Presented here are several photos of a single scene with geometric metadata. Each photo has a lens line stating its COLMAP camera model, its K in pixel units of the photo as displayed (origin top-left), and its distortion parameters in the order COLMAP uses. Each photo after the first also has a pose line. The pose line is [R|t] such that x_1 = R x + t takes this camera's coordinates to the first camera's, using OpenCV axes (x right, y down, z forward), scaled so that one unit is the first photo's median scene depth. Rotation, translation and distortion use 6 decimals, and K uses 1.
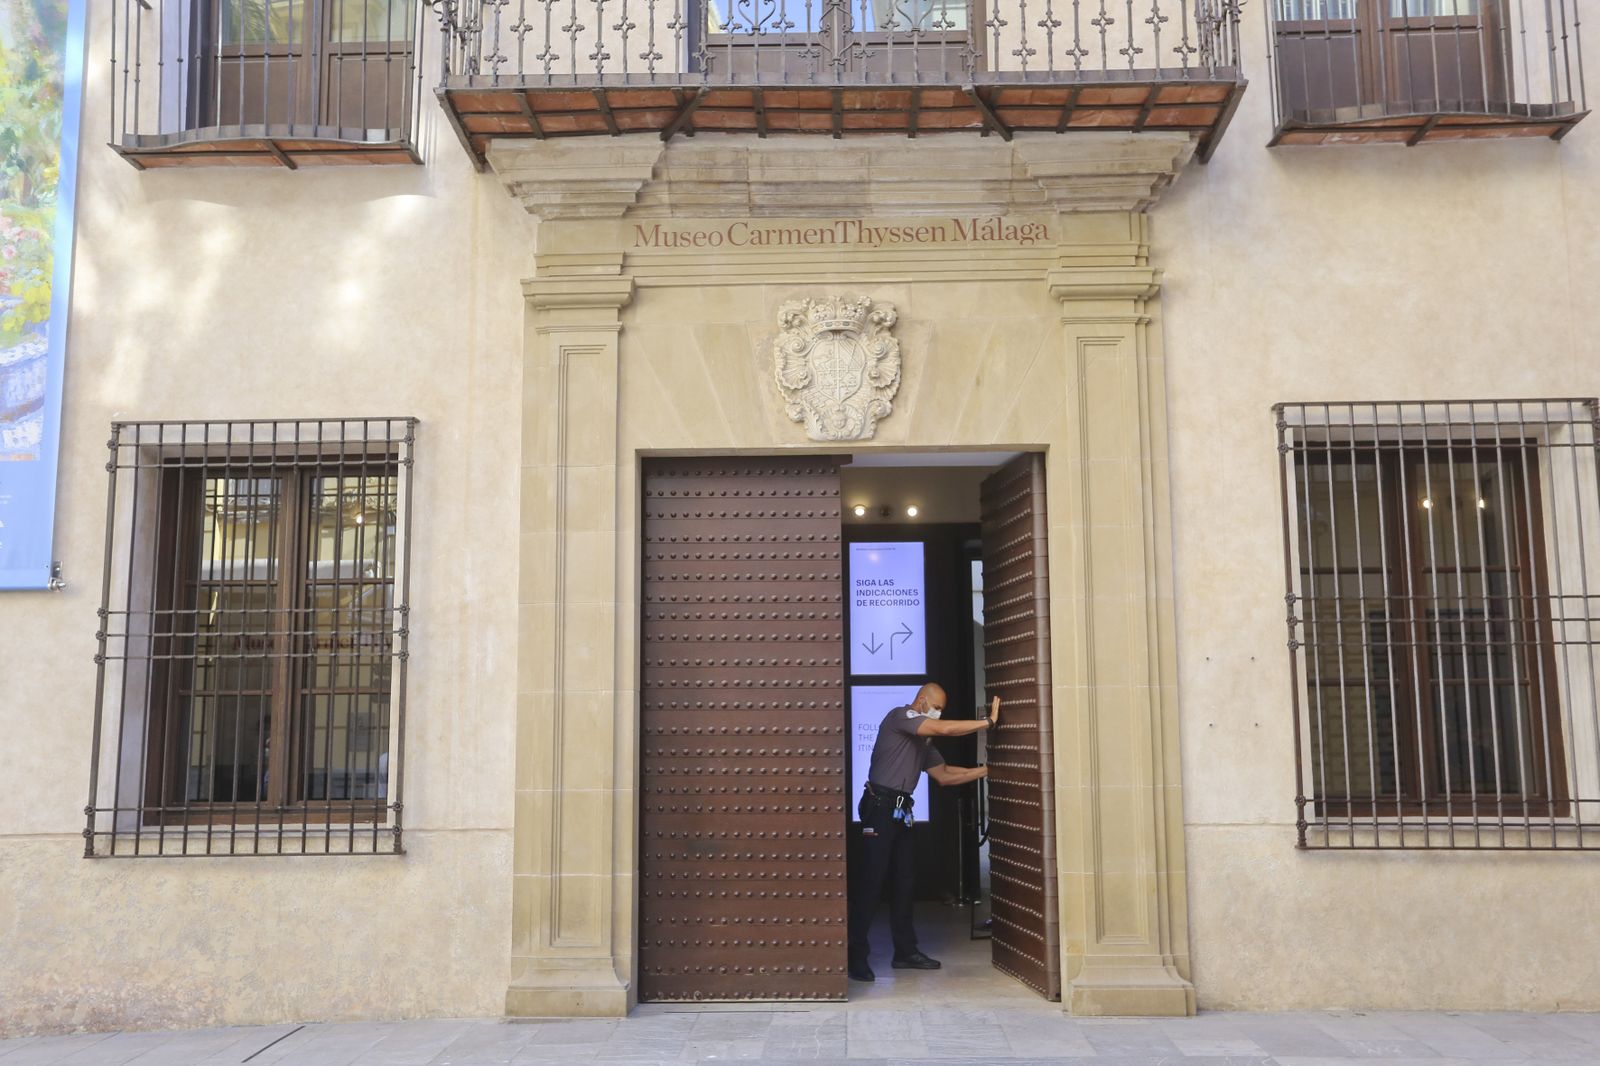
lens RADIAL K [[1490.5, 0, 800.3], [0, 1490.5, 534.1], [0, 0, 1]] dist [0.022909, 0.000000]
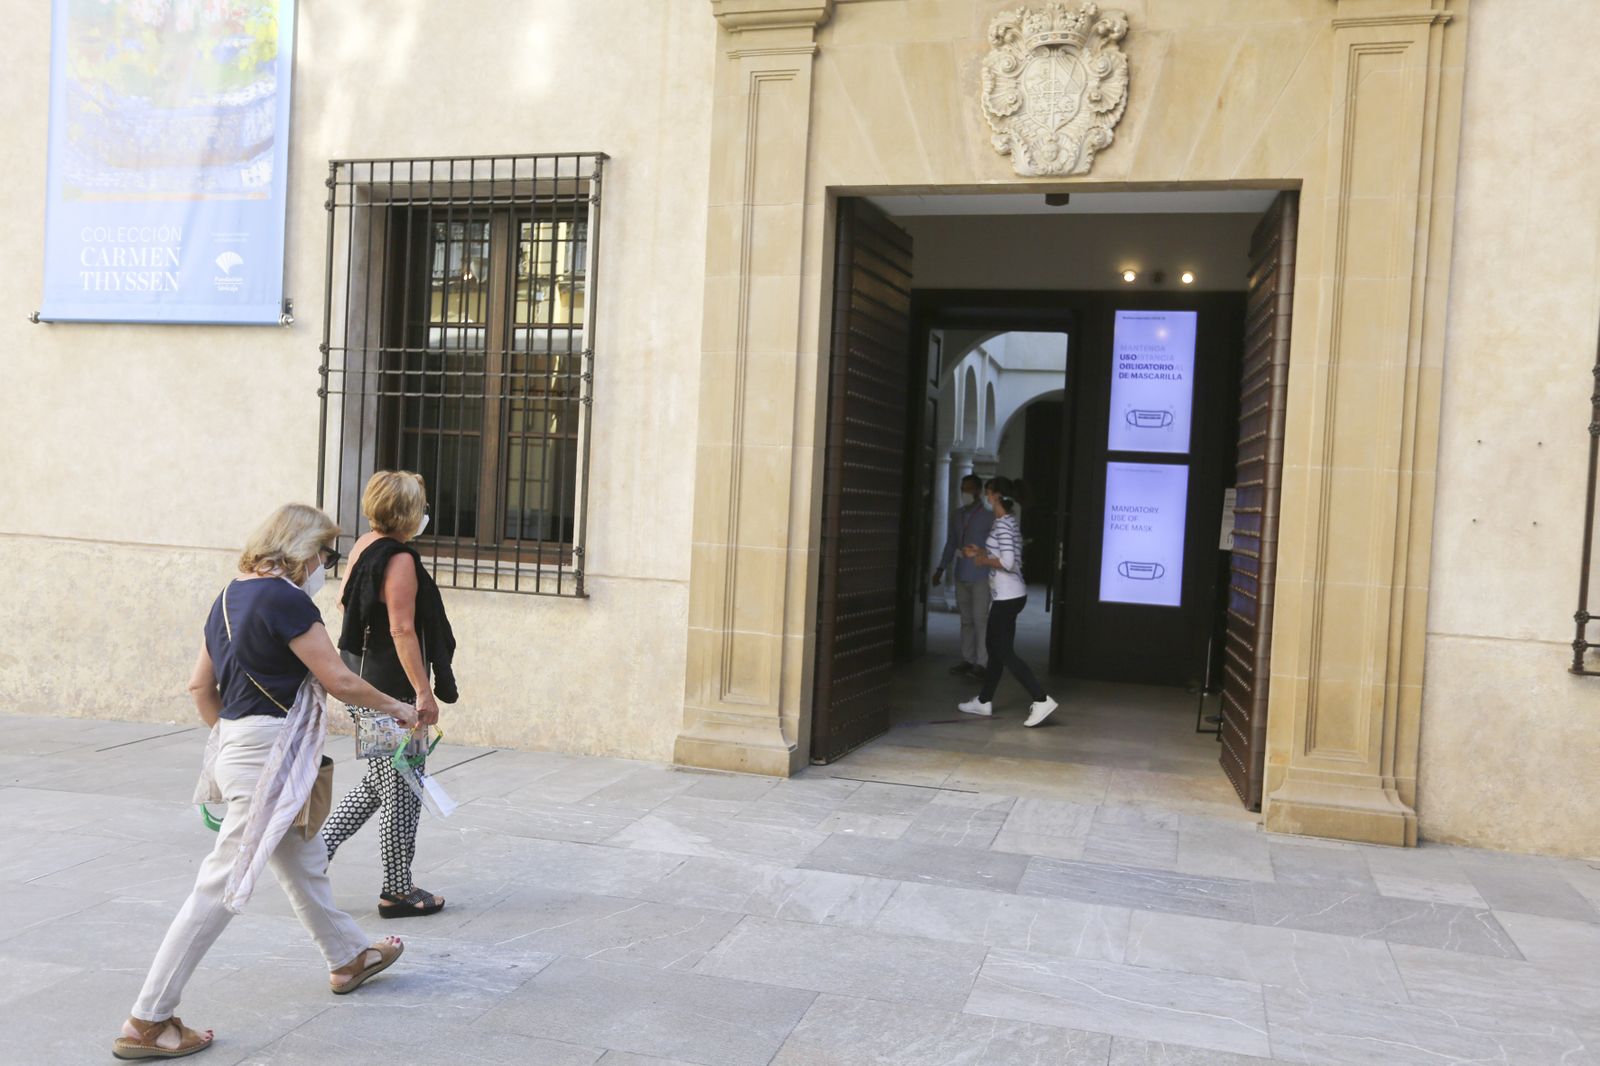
lens RADIAL K [[1363.8, 0, 789.2], [0, 1363.8, 540.1], [0, 0, 1]] dist [-0.020589, 0.077081]
pose [[0.964739, 0.064963, -0.255066, 0.096917], [-0.024084, 0.986785, 0.160233, 0.024555], [0.262104, -0.148440, 0.953555, 0.161594]]
